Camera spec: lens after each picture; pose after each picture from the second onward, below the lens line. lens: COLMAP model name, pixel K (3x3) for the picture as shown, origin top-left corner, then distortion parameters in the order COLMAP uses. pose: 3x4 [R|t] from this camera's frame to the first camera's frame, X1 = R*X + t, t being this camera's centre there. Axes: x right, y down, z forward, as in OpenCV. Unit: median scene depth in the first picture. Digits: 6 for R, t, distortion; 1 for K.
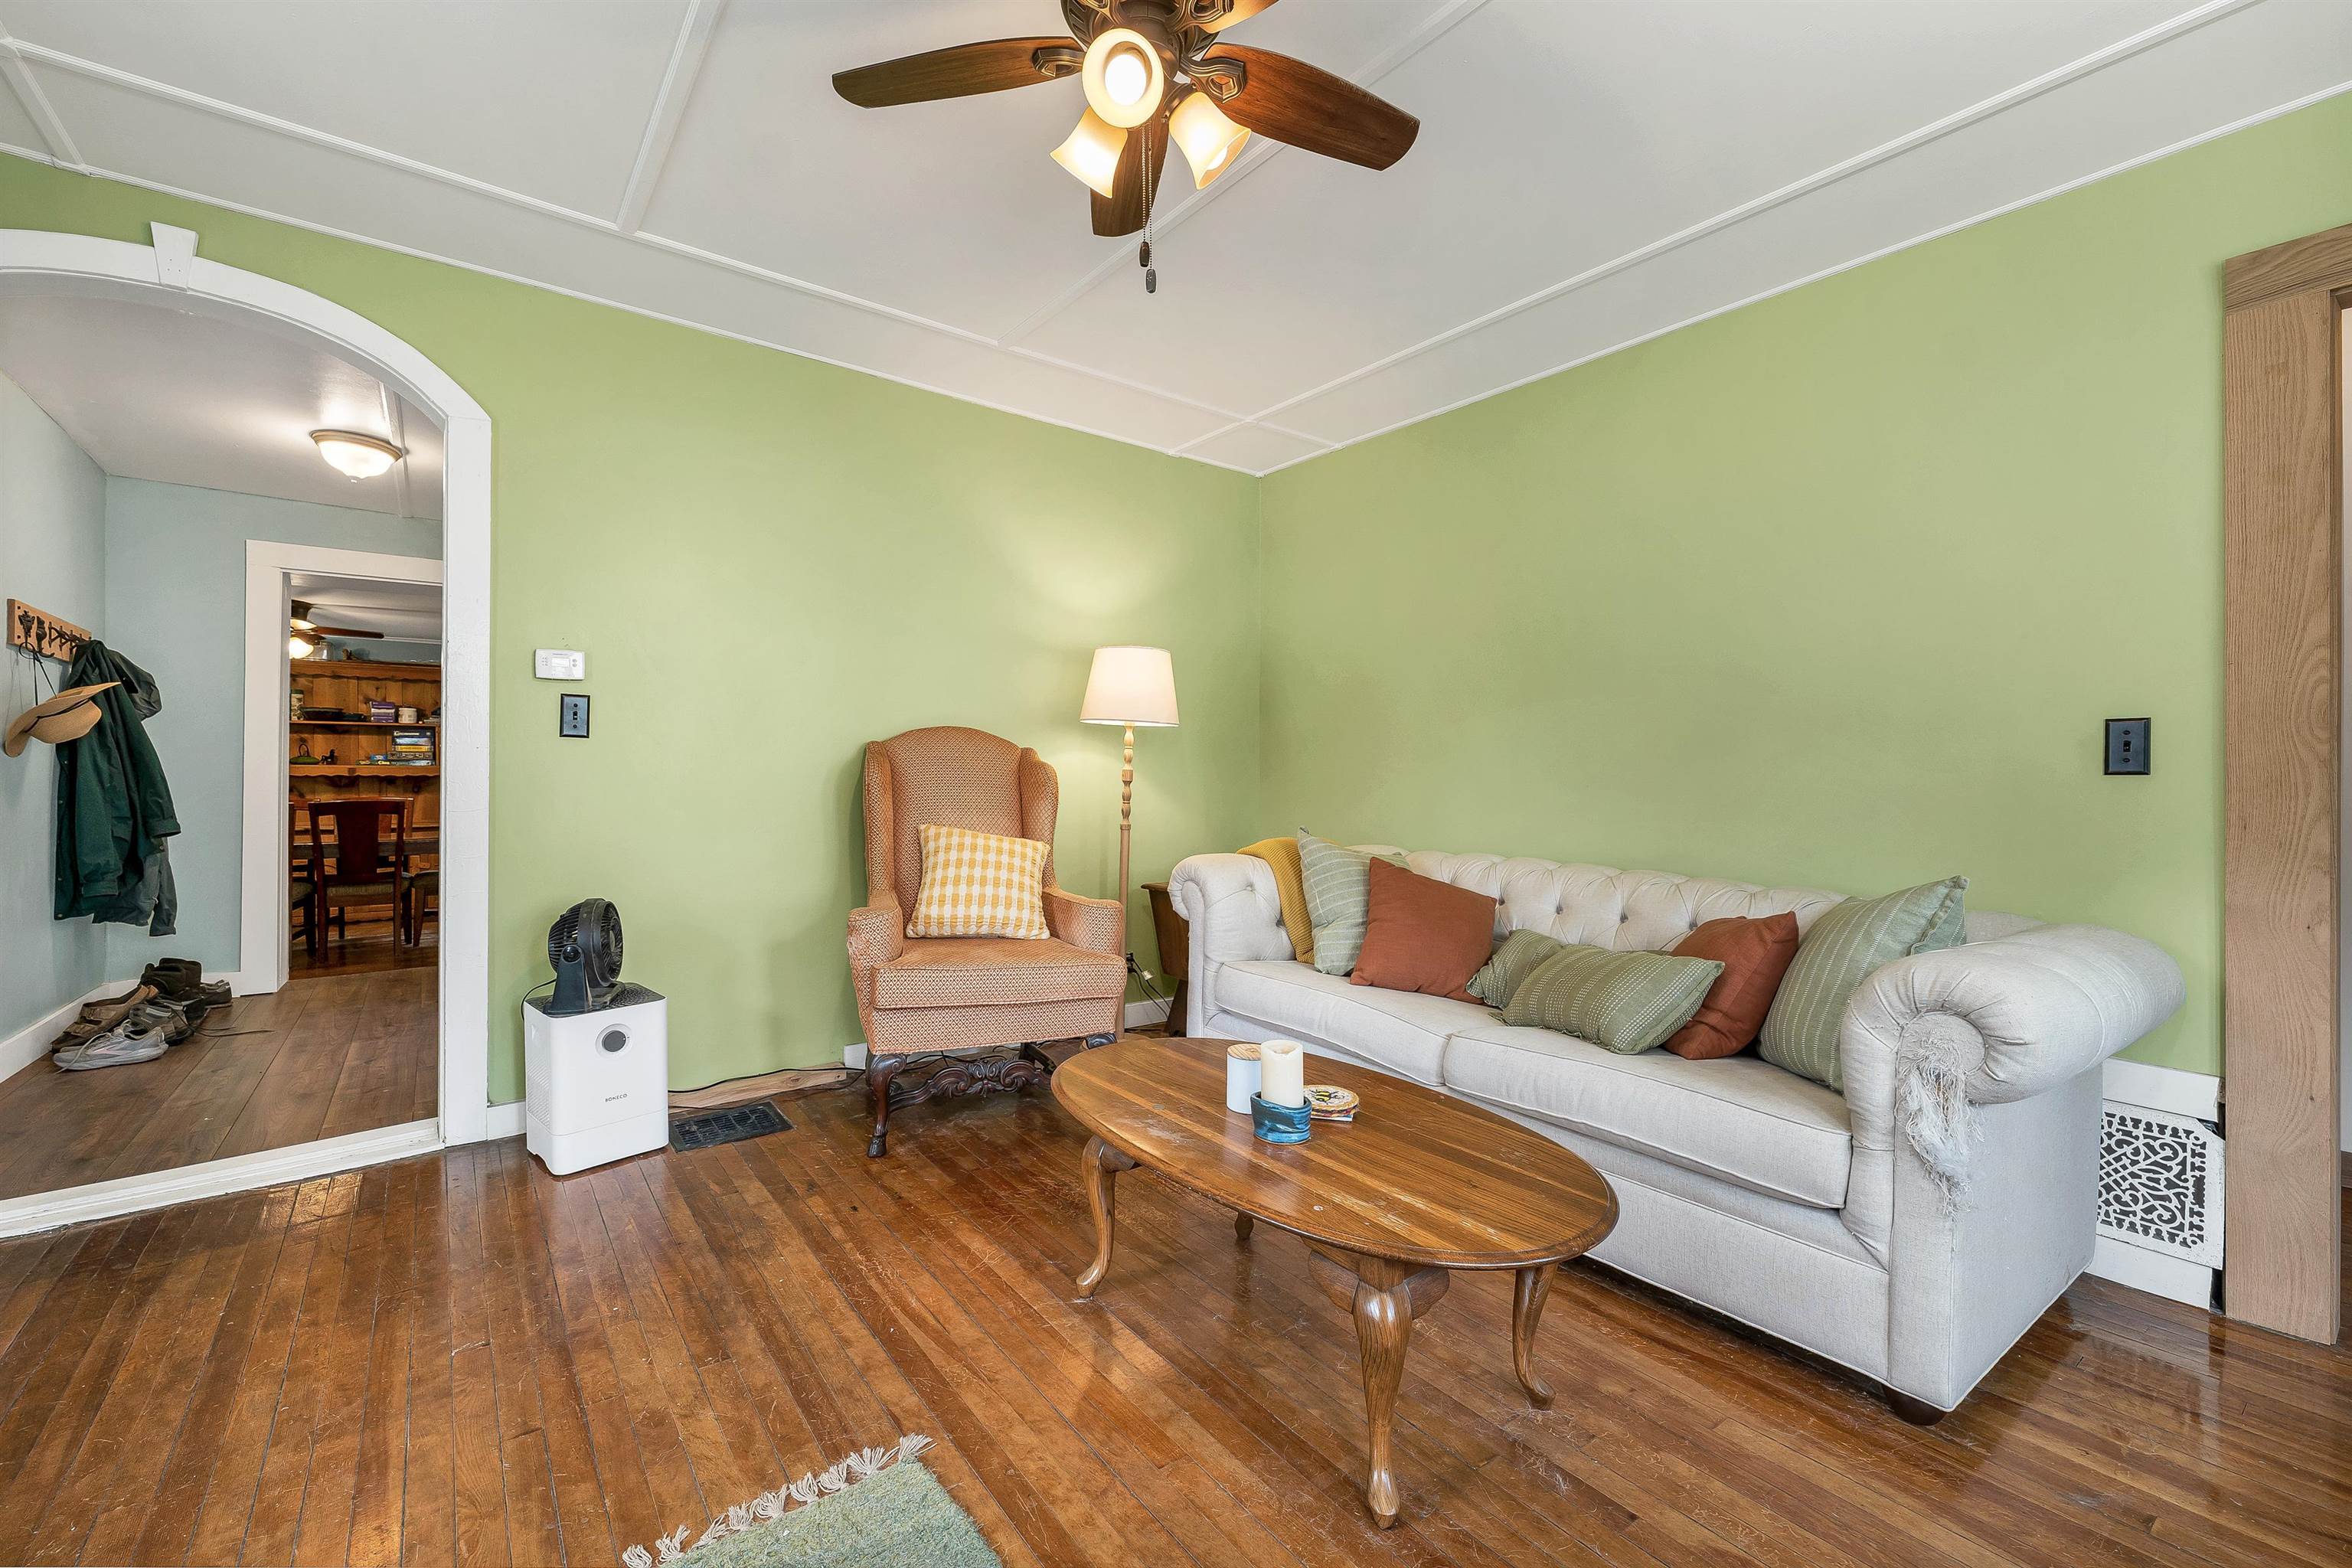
lens RADIAL K [[973.2, 0, 1167.2], [0, 973.2, 784.5], [0, 0, 1]] dist [0.000822, -0.001153]
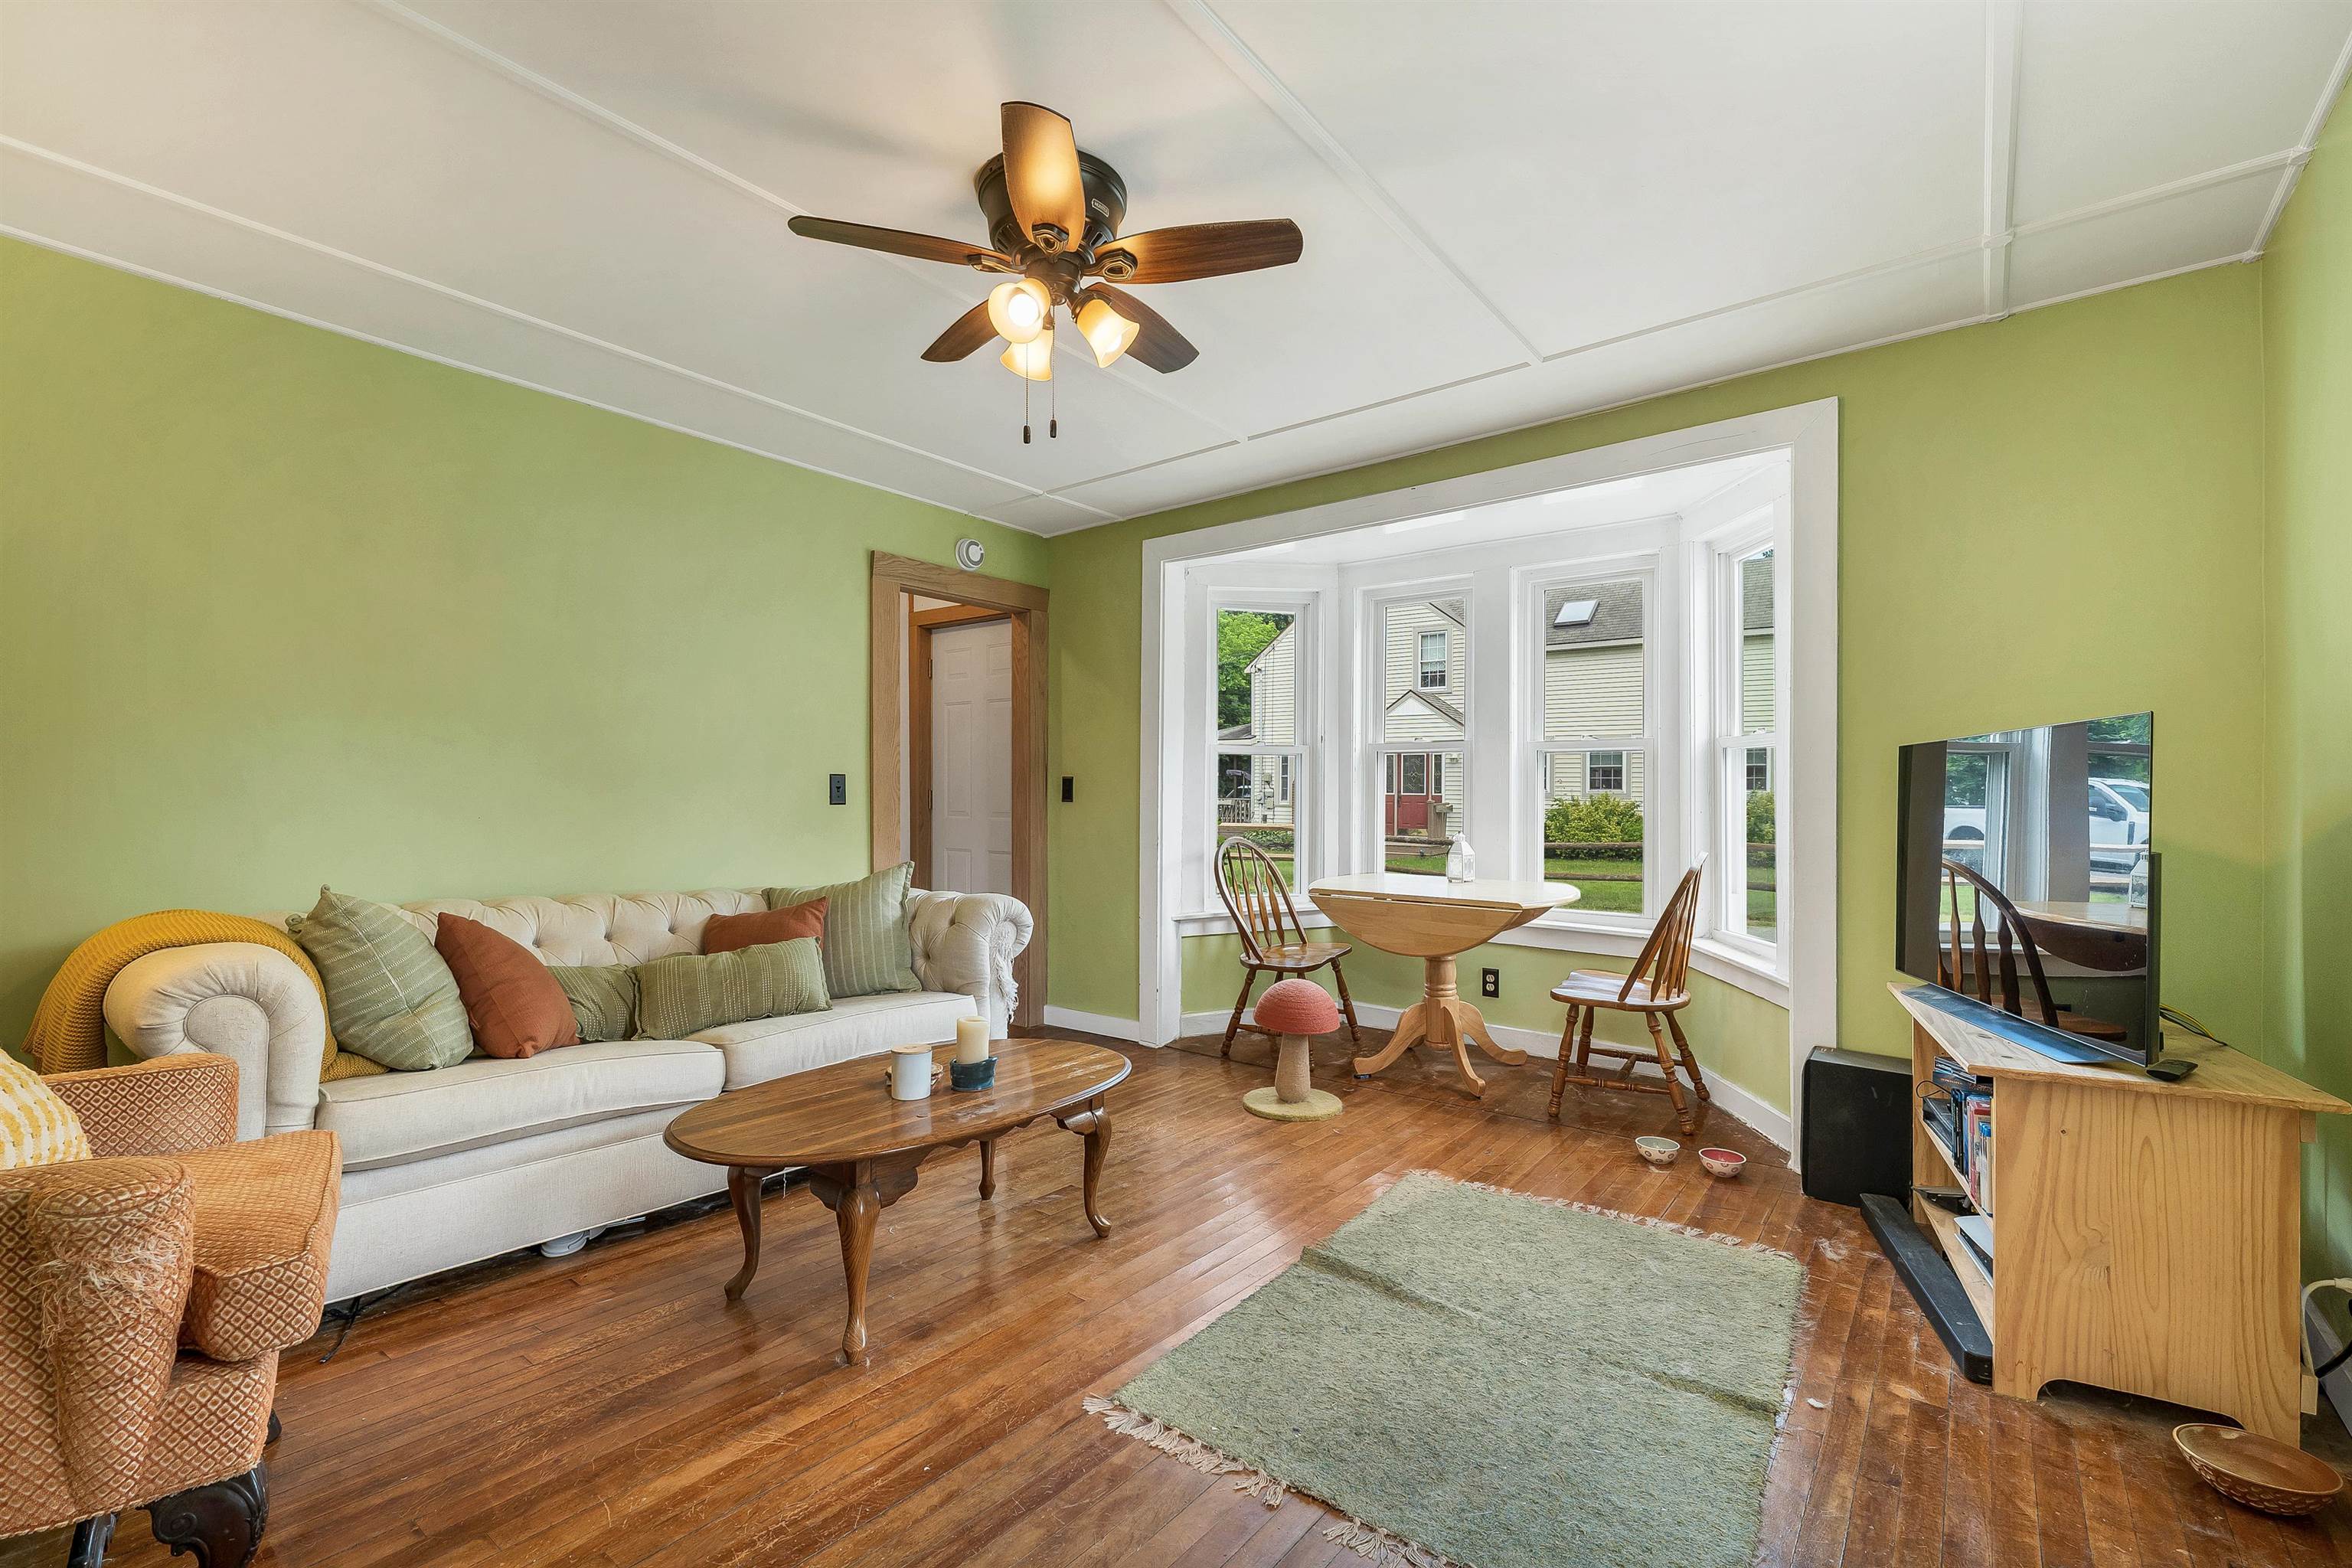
lens RADIAL K [[973.2, 0, 1181.3], [0, 973.2, 794.2], [0, 0, 1]] dist [0.000822, -0.001153]
pose [[-0.251061, -0.005224, 0.967957, -1.172893], [-0.004557, 0.999981, 0.004215, -0.046002], [-0.967961, -0.003353, -0.251080, 0.995895]]
